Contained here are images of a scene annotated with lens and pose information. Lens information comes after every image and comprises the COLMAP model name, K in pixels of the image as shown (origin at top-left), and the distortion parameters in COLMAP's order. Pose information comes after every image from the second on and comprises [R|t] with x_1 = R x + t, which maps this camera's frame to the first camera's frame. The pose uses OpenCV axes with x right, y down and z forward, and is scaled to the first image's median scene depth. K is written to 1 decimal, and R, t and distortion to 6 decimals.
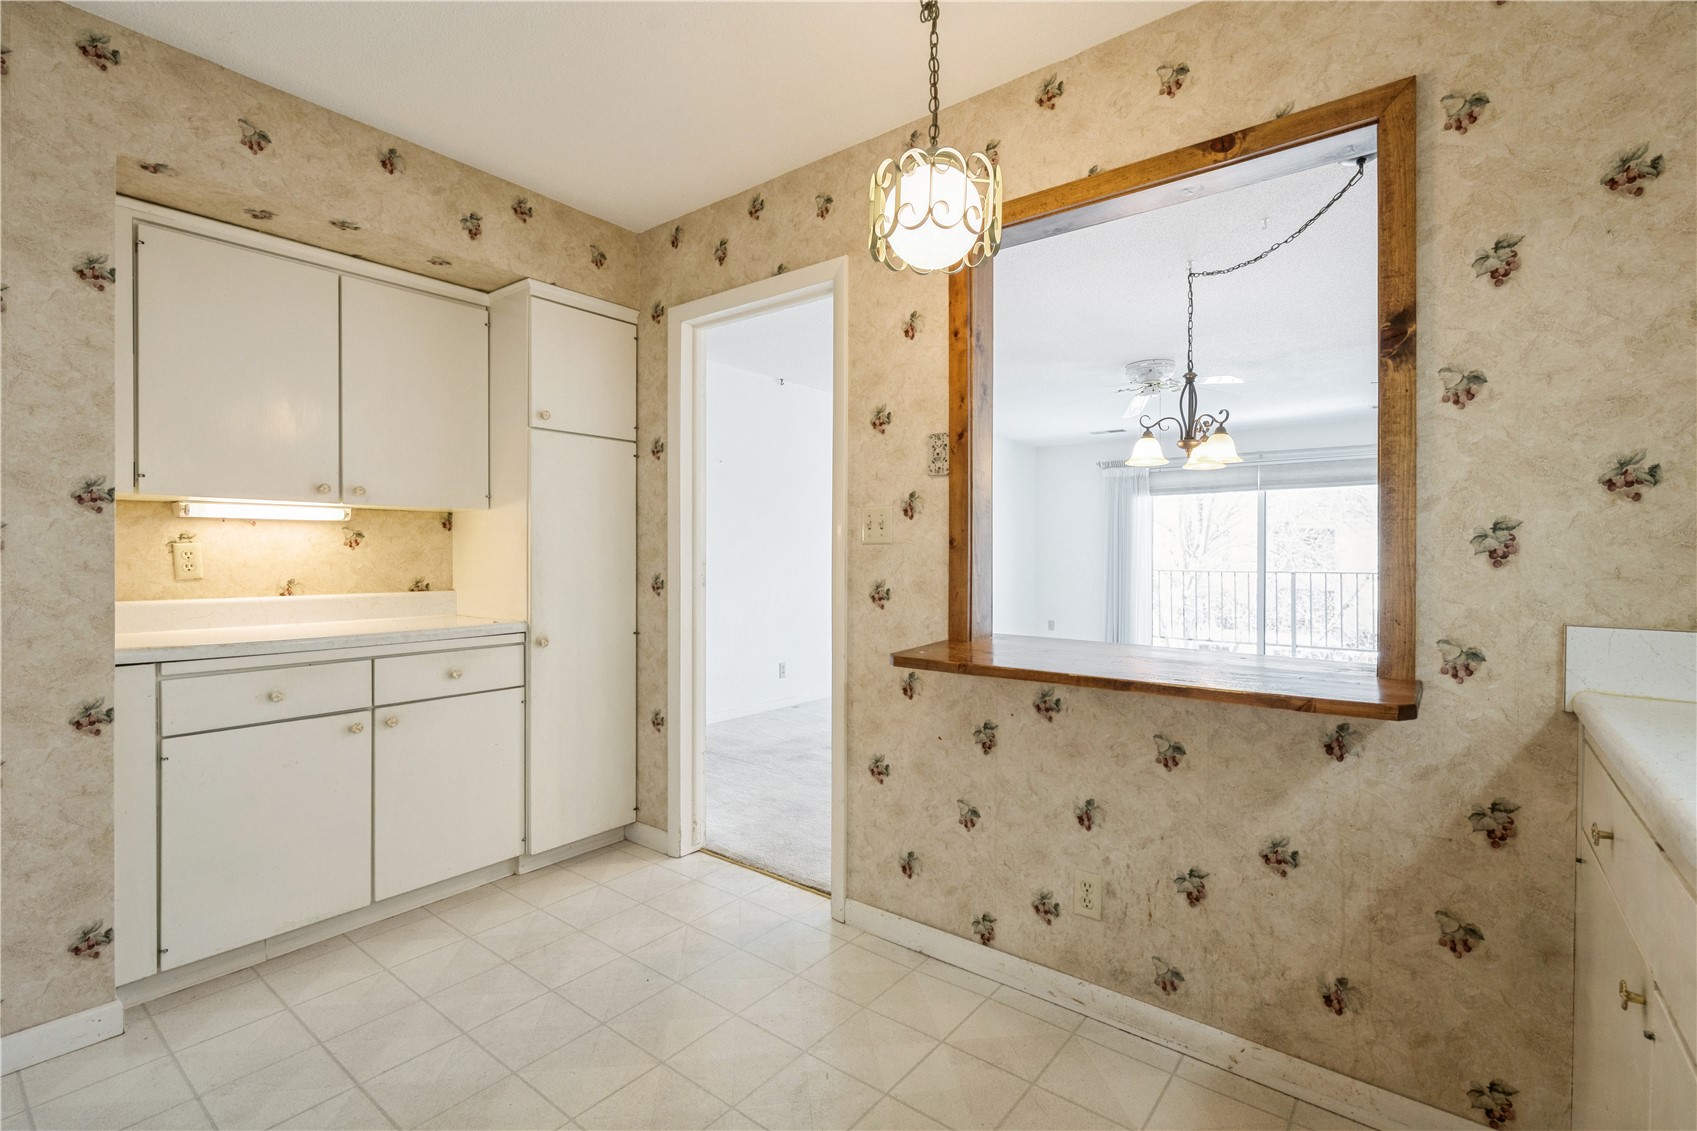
lens RADIAL K [[769.9, 0, 842.9], [0, 769.9, 556.0], [0, 0, 1]] dist [-0.001947, 0.000511]
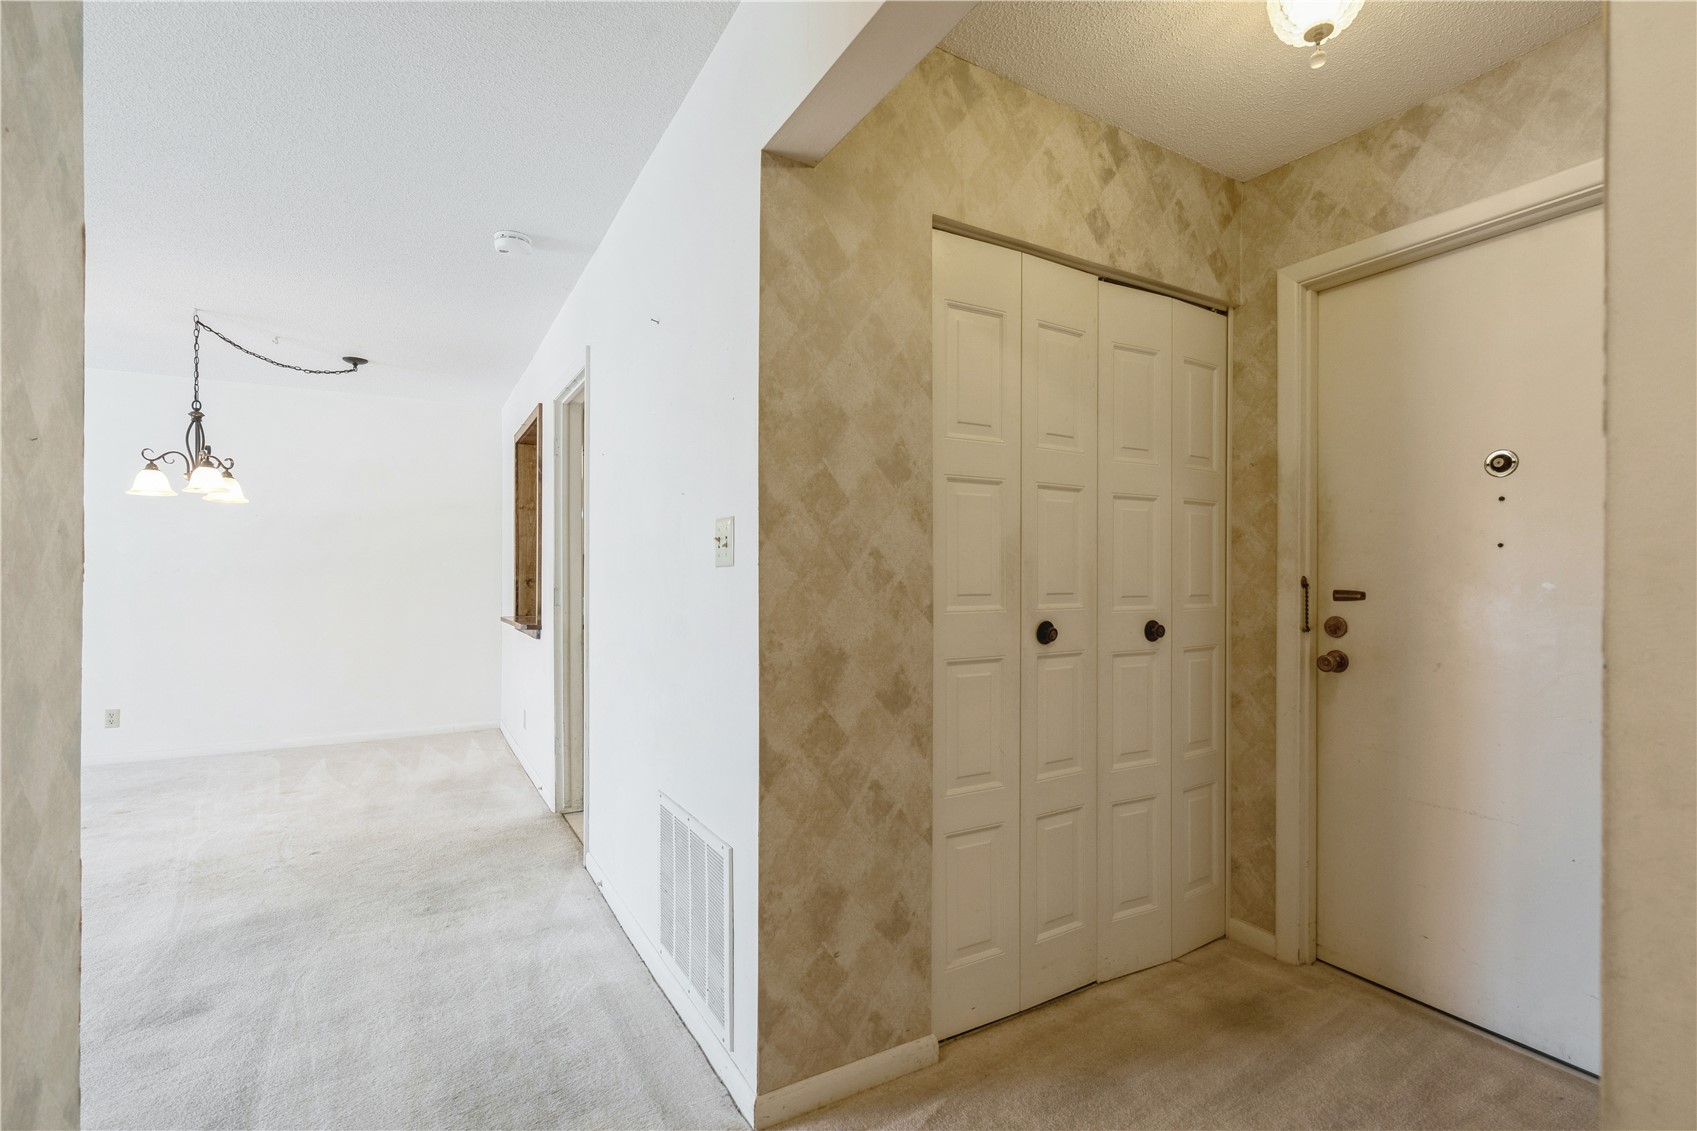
lens RADIAL K [[766.2, 0, 848.3], [0, 766.2, 575.6], [0, 0, 1]] dist [0.001042, 0.000633]
pose [[-0.931370, -0.006966, 0.364007, -0.468718], [-0.005776, 0.999974, 0.004357, -0.009604], [-0.364028, 0.001955, -0.931386, 0.979092]]
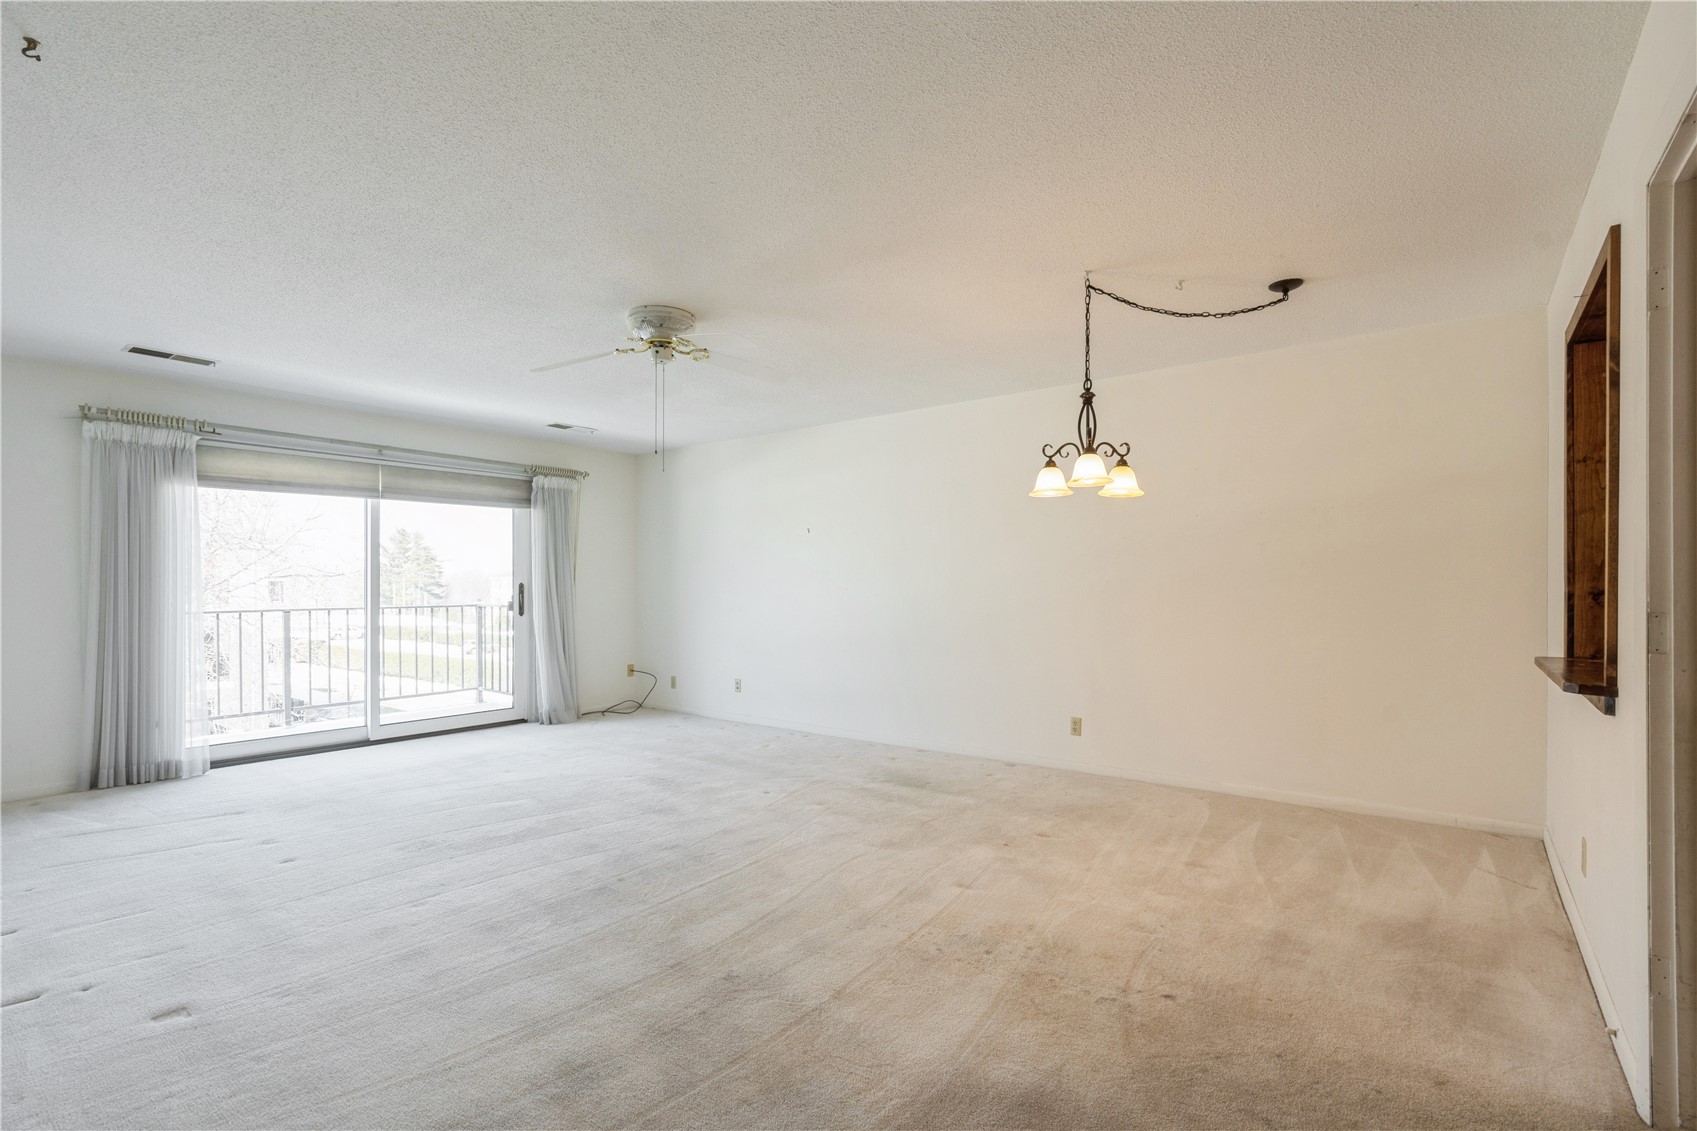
lens RADIAL K [[772.9, 0, 856.6], [0, 772.9, 586.9], [0, 0, 1]] dist [0.002060, 0.000684]
pose [[-0.010775, -0.007628, 0.999913, -0.277693], [0.003580, 0.999964, 0.007667, -0.007159], [-0.999936, 0.003663, -0.010747, 0.752986]]
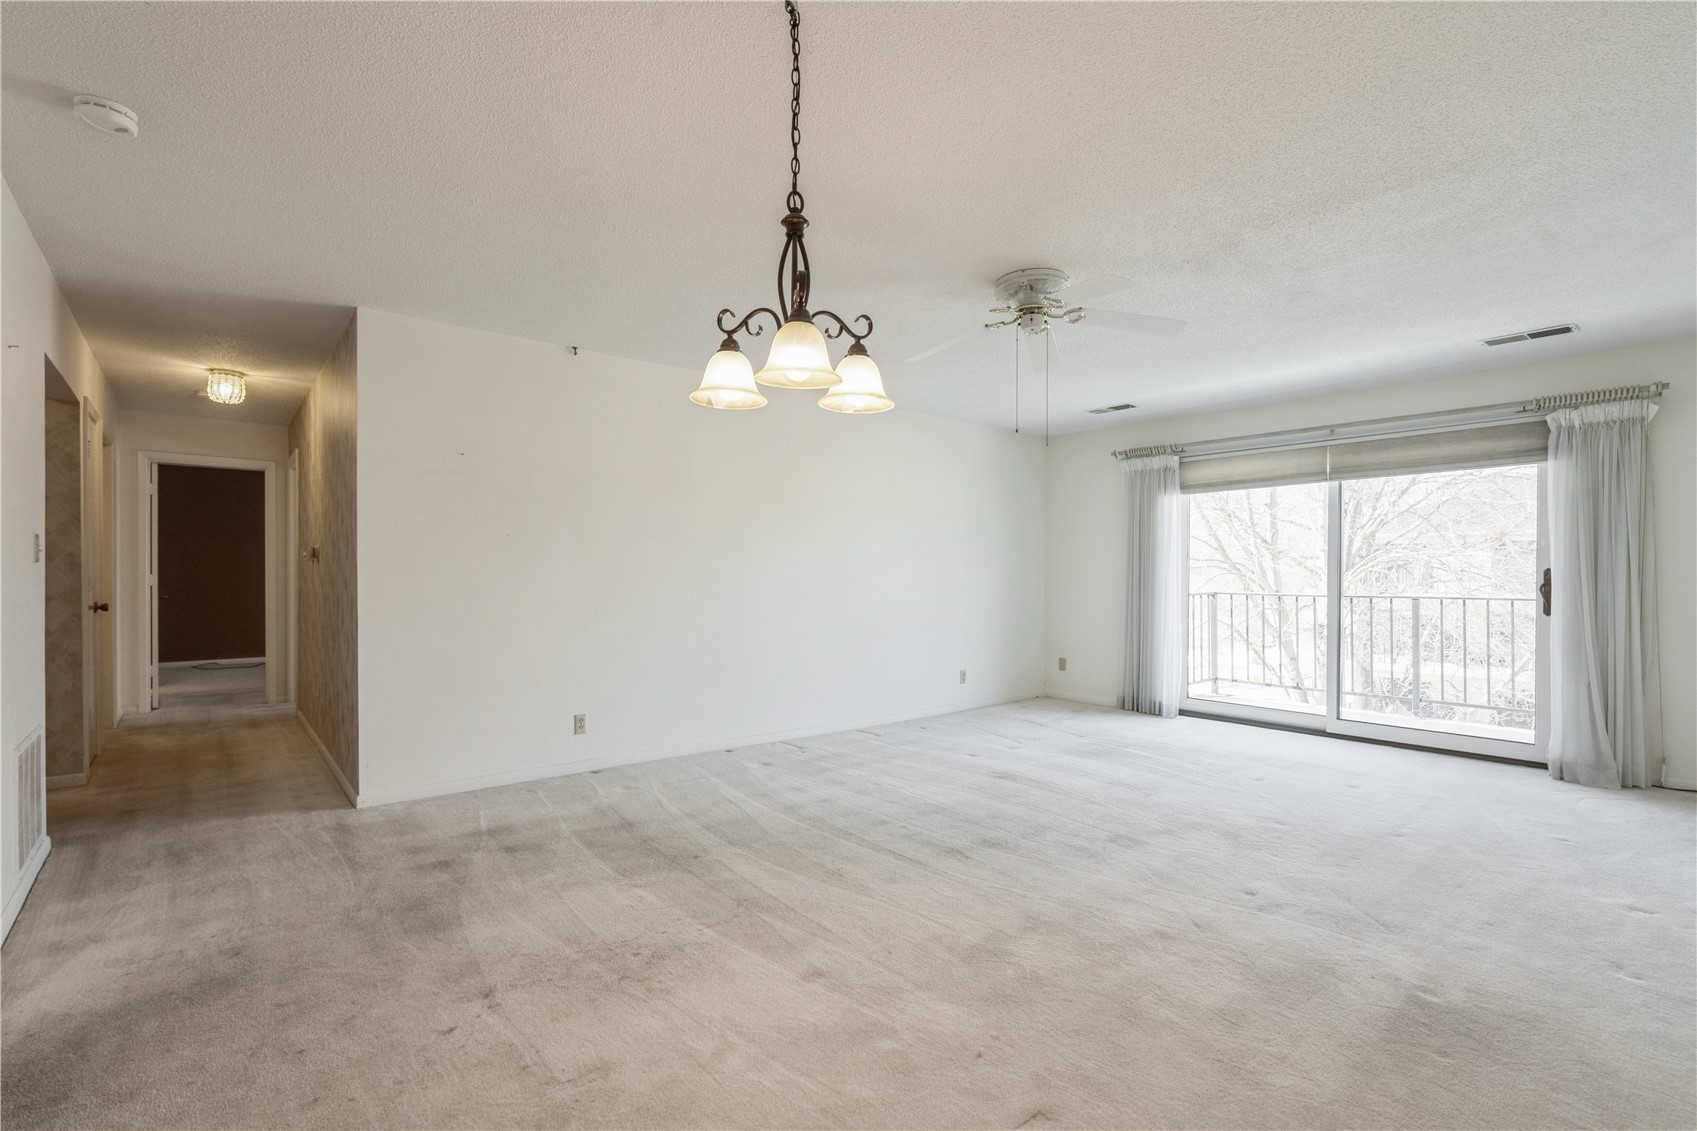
lens RADIAL K [[774.7, 0, 846.5], [0, 774.7, 573.9], [0, 0, 1]] dist [-0.004835, -0.000173]
pose [[0.978799, -0.002359, -0.204809, 0.345559], [0.002097, 0.999997, -0.001498, -0.000601], [0.204812, 0.001037, 0.978801, 0.296033]]
